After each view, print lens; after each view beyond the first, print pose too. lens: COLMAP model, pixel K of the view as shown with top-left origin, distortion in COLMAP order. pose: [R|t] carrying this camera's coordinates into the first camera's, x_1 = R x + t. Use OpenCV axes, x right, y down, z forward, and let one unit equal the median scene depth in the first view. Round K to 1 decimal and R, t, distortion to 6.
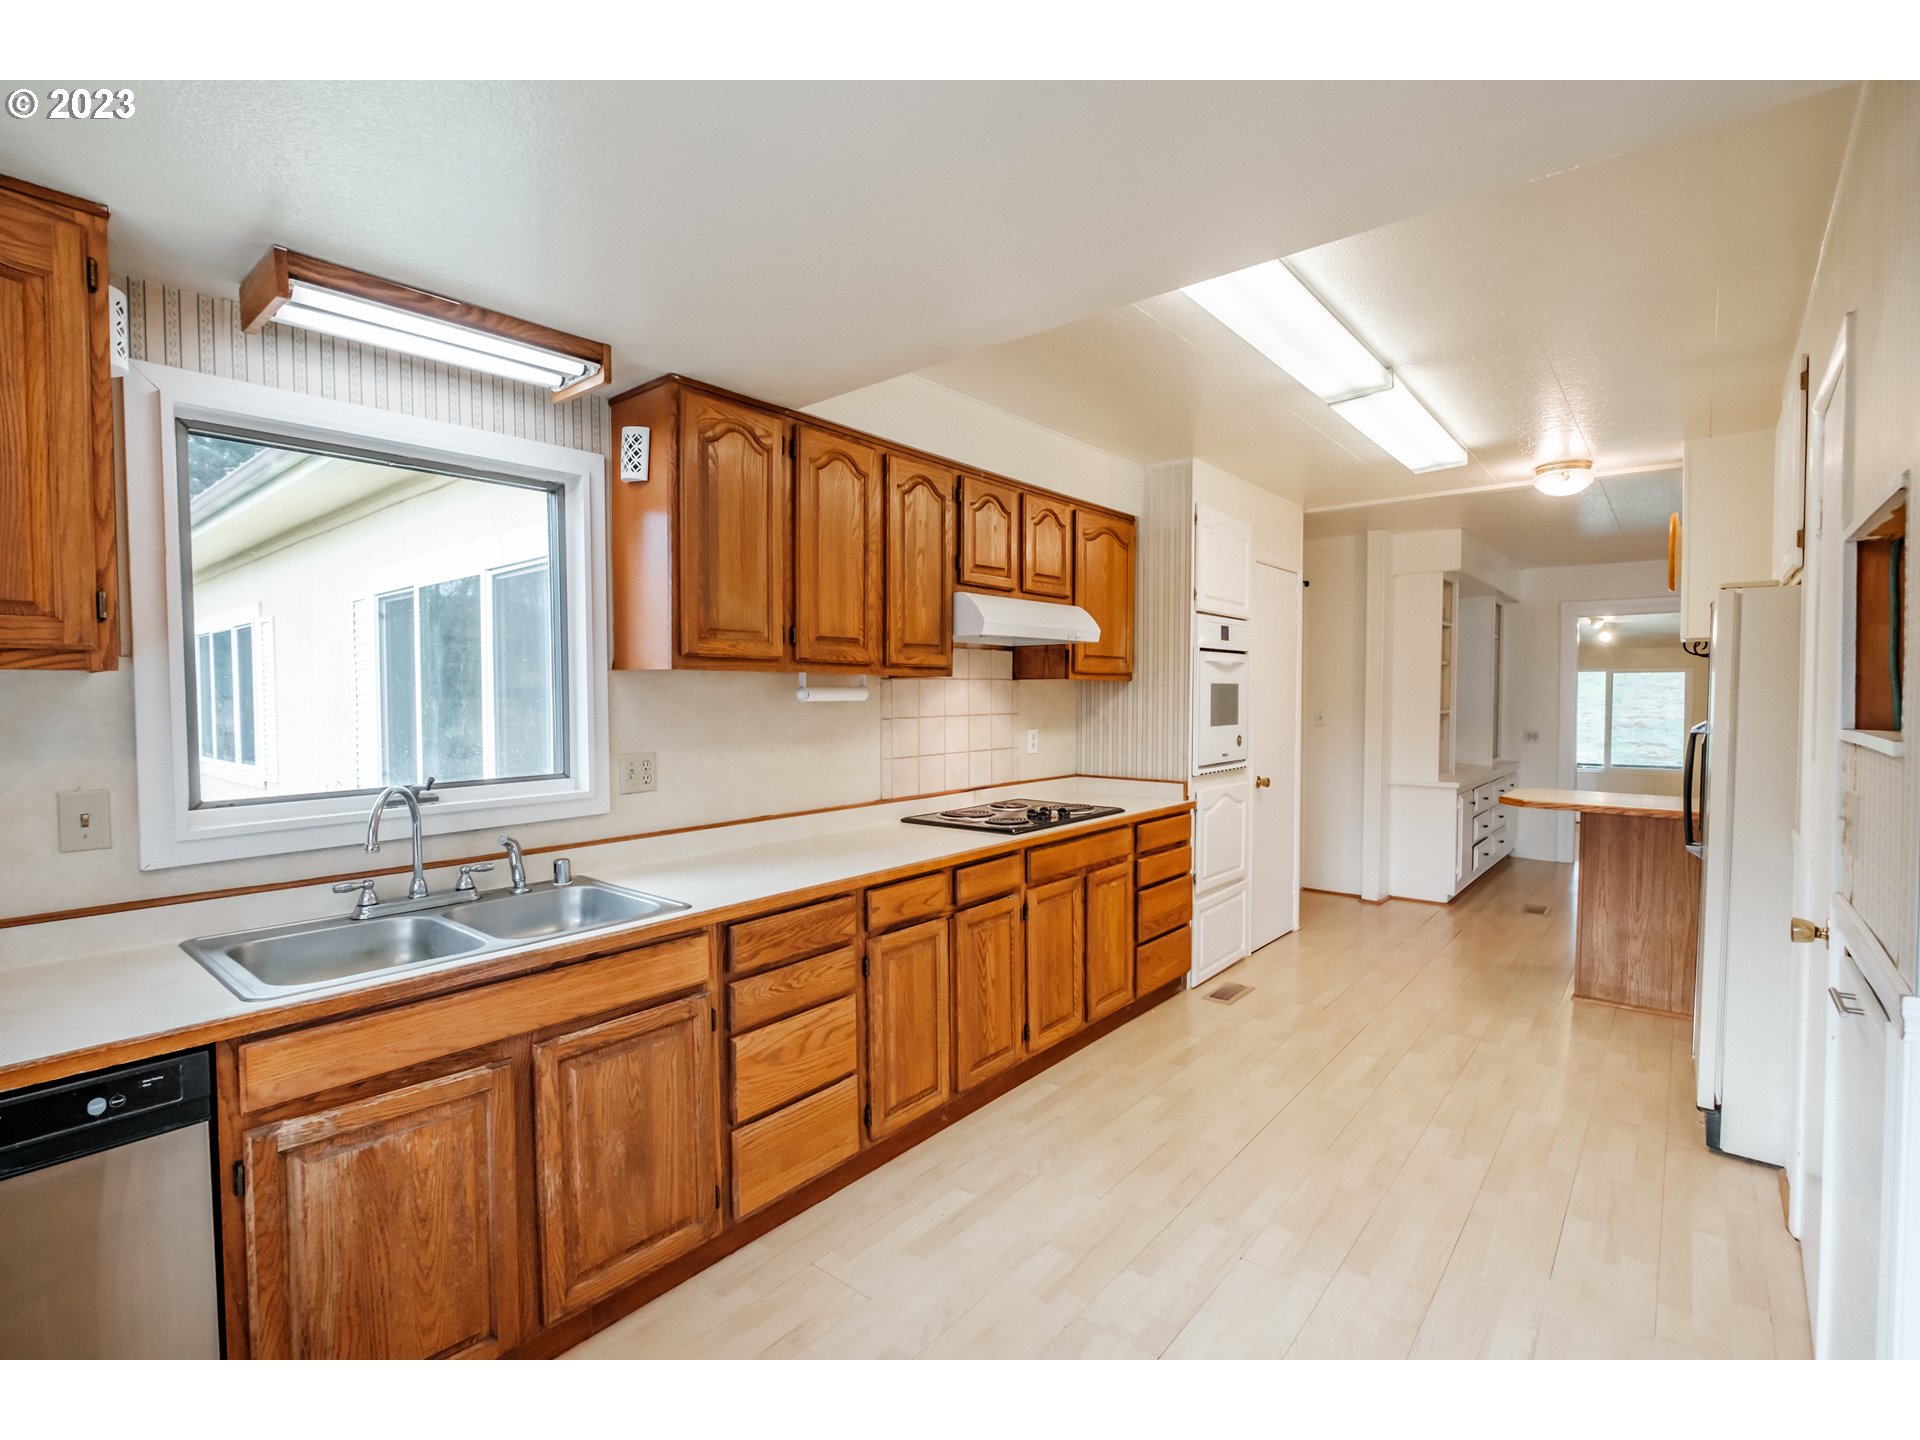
lens RADIAL K [[881.0, 0, 960.0], [0, 881.0, 720.0], [0, 0, 1]] dist [-0.004674, 0.000055]
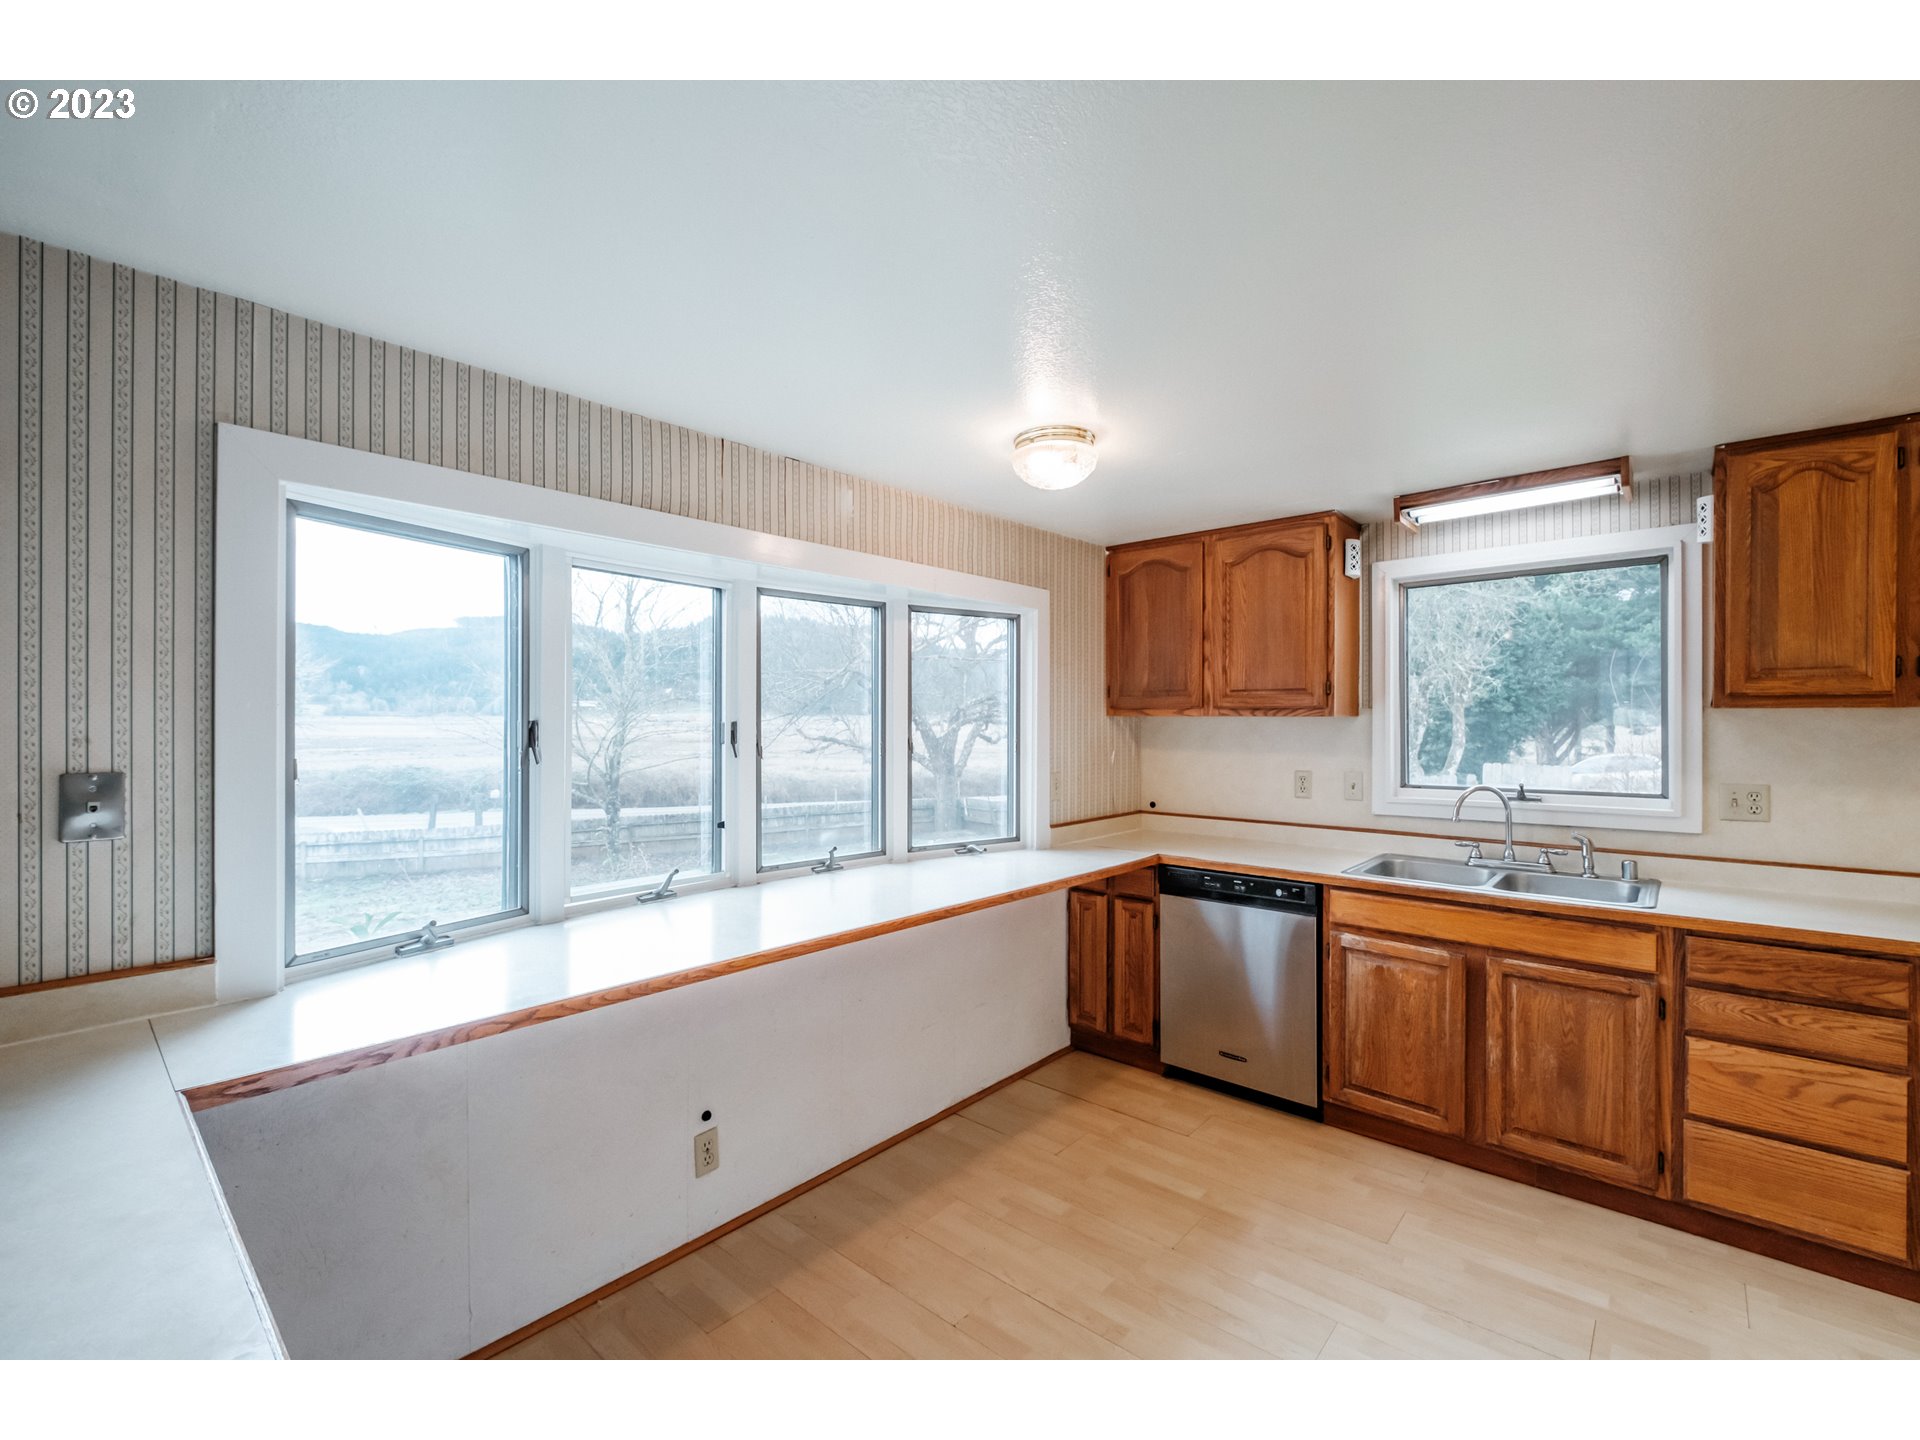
lens RADIAL K [[881.0, 0, 960.0], [0, 881.0, 720.0], [0, 0, 1]] dist [-0.004674, 0.000055]
pose [[-0.031634, 0.002166, -0.999497, 0.938248], [-0.033636, 0.999429, 0.003230, -0.016432], [0.998933, 0.033721, -0.031543, 0.093393]]
